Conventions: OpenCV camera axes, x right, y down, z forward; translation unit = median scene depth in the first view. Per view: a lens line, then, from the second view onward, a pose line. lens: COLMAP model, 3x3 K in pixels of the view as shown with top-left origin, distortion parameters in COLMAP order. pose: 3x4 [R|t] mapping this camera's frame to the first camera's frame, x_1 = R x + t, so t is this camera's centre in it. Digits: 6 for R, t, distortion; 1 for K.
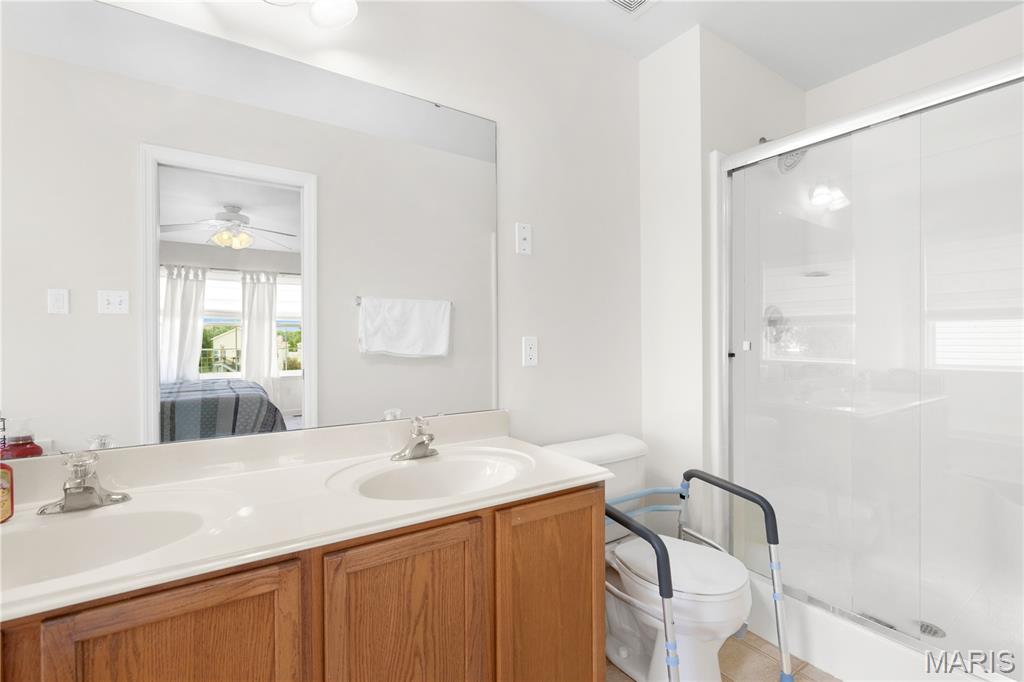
lens RADIAL K [[470.5, 0, 514.8], [0, 470.5, 334.2], [0, 0, 1]] dist [0.005546, 0.000637]
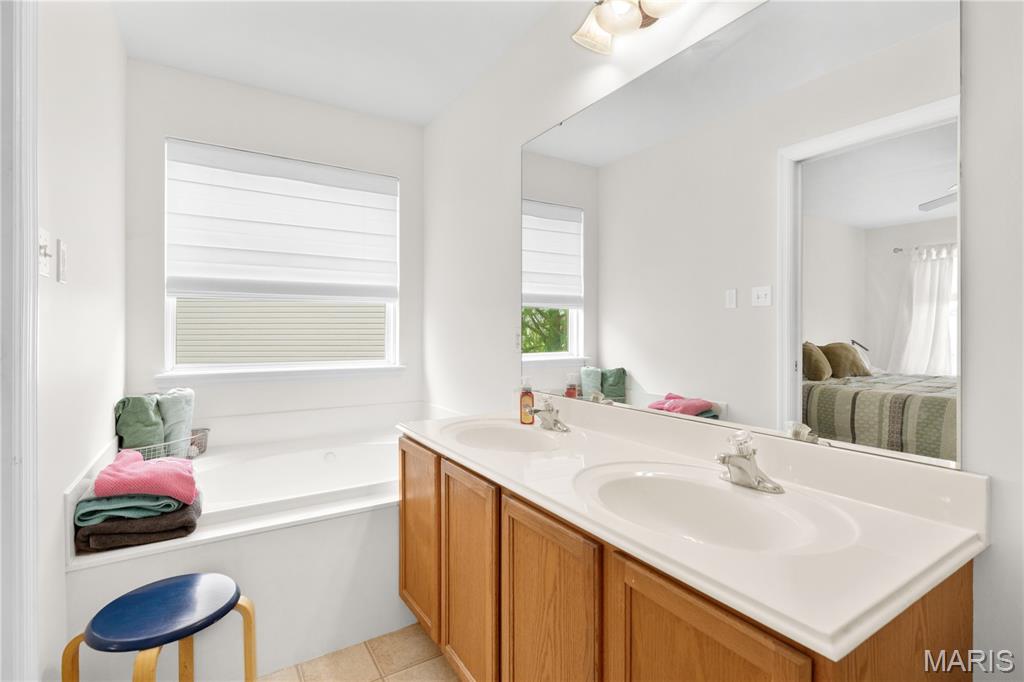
lens RADIAL K [[484.8, 0, 516.1], [0, 484.8, 332.2], [0, 0, 1]] dist [-0.000997, 0.000020]
pose [[-0.016102, 0.013412, -0.999780, 0.768532], [0.002922, 0.999906, 0.013367, 0.006973], [0.999866, -0.002706, -0.016140, 0.876432]]
